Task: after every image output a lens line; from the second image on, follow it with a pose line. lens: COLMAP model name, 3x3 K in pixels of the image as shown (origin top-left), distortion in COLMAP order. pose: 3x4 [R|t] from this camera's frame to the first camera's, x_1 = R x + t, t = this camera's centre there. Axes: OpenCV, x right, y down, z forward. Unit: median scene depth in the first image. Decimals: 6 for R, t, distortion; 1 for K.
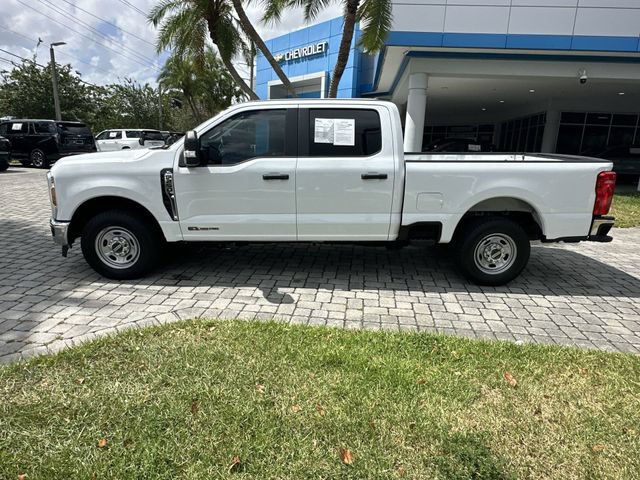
lens RADIAL K [[396.6, 0, 319.3], [0, 396.6, 243.3], [0, 0, 1]] dist [-0.004122, -0.001607]
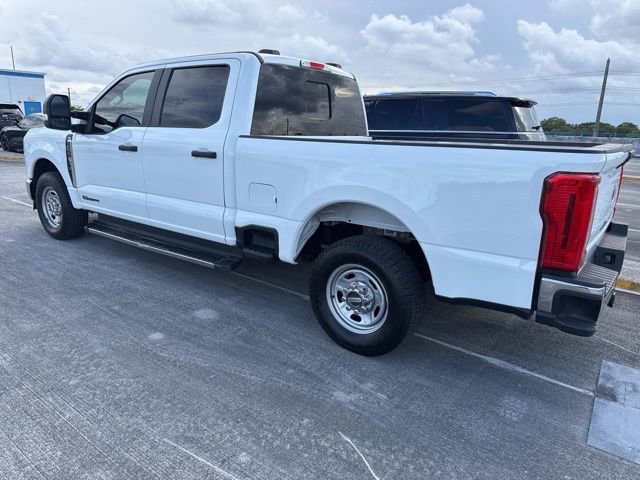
lens RADIAL K [[445.4, 0, 320.0], [0, 445.4, 240.0], [0, 0, 1]] dist [0.056658, -0.072040]
pose [[0.797964, 0.164407, -0.579848, 0.805282], [-0.181893, 0.982909, 0.028375, -0.071473], [0.574603, 0.082828, 0.814230, 0.441701]]
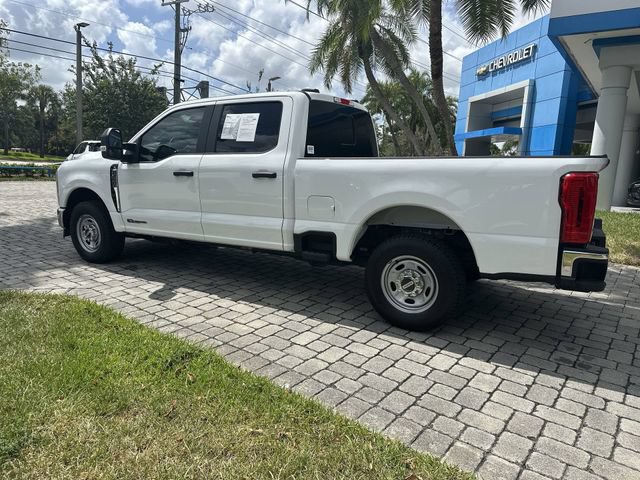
lens RADIAL K [[445.4, 0, 320.0], [0, 445.4, 240.0], [0, 0, 1]] dist [0.056658, -0.072040]
pose [[0.858539, 0.086542, -0.505392, 0.742317], [-0.136045, 0.988774, -0.061792, 0.019673], [0.494370, 0.121807, 0.860675, 0.217356]]
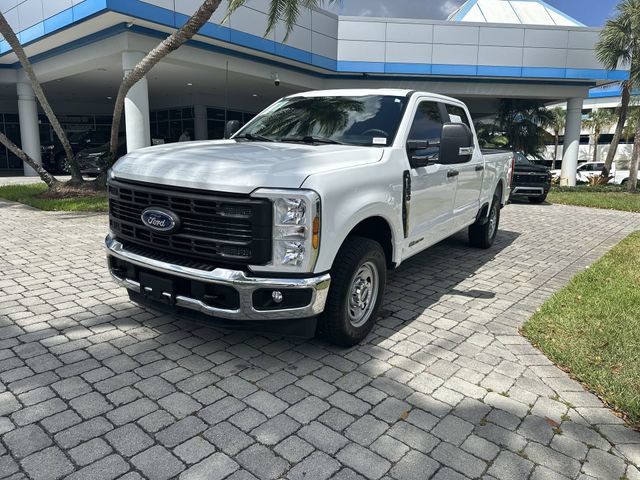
lens RADIAL K [[446.6, 0, 318.1], [0, 446.6, 237.6], [0, 0, 1]] dist [0.050630, -0.079916]
pose [[0.560497, -0.173378, 0.809804, -1.162776], [0.194770, 0.978009, 0.074582, -0.155322], [-0.804927, 0.115922, 0.581940, 0.627477]]
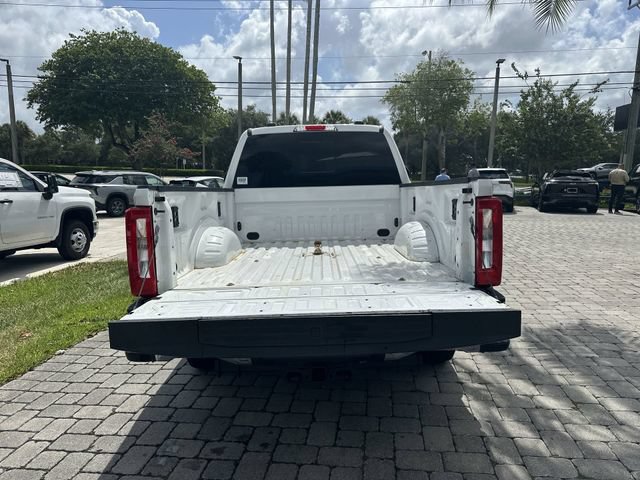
lens RADIAL K [[445.4, 0, 320.0], [0, 445.4, 240.0], [0, 0, 1]] dist [0.056658, -0.072040]
pose [[-0.009684, 0.104561, -0.994471, 1.285751], [-0.245541, 0.963821, 0.103729, -0.253256], [0.969338, 0.245188, 0.016341, 1.220287]]
